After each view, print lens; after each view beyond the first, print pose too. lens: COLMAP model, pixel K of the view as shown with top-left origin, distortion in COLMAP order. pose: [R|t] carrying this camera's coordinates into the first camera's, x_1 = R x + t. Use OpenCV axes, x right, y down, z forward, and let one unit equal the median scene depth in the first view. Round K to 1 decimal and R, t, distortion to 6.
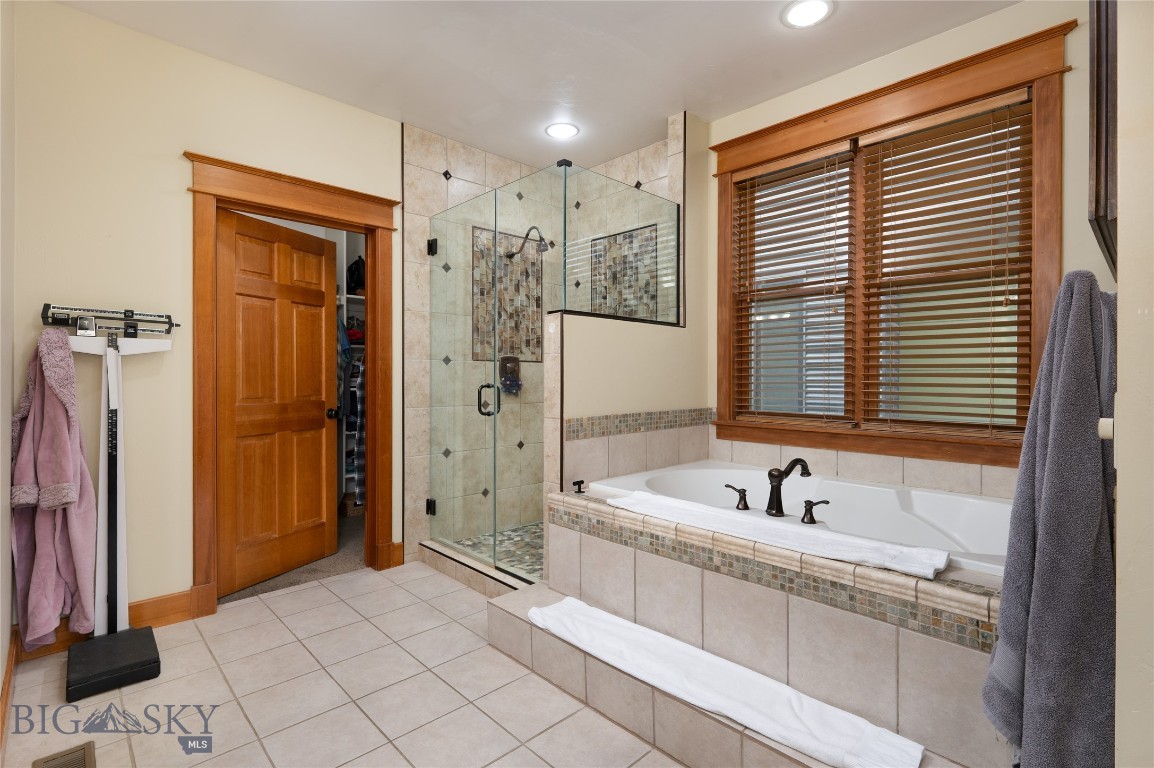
lens RADIAL K [[541.0, 0, 574.9], [0, 541.0, 380.3], [0, 0, 1]] dist [0.000512, 0.001028]
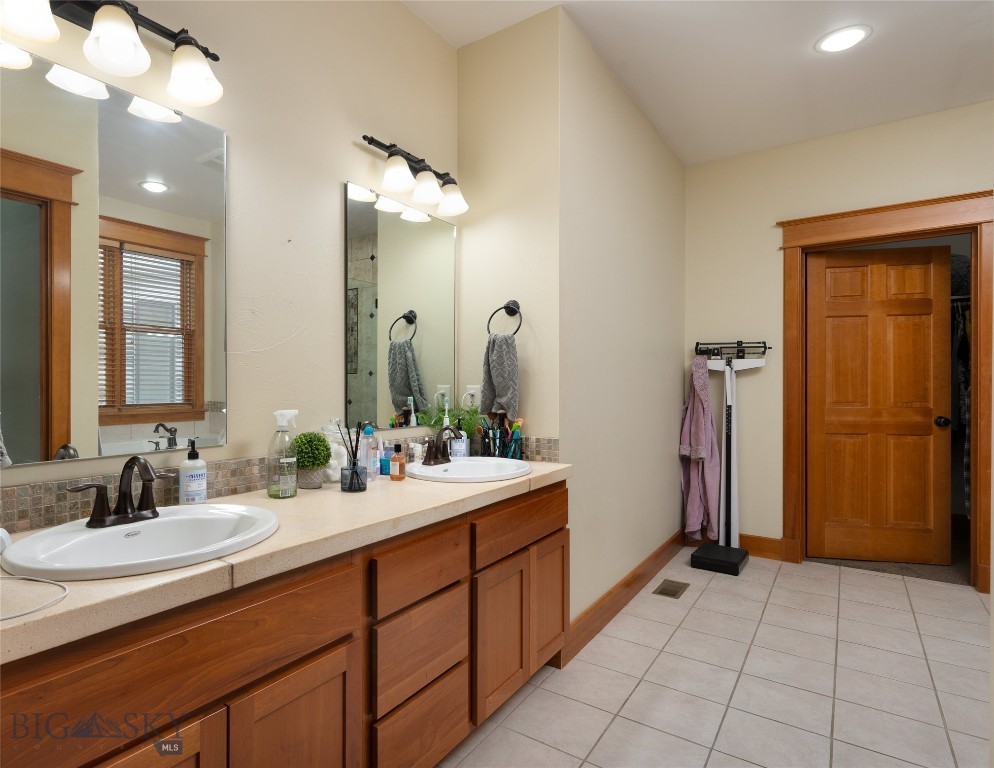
lens RADIAL K [[440.3, 0, 497.0], [0, 440.3, 384.0], [0, 0, 1]] dist [-0.000071, -0.000069]
pose [[0.306866, -0.004259, -0.951743, 0.135705], [-0.003199, 0.999980, -0.005506, 0.001170], [0.951747, 0.004734, 0.306847, -0.031246]]
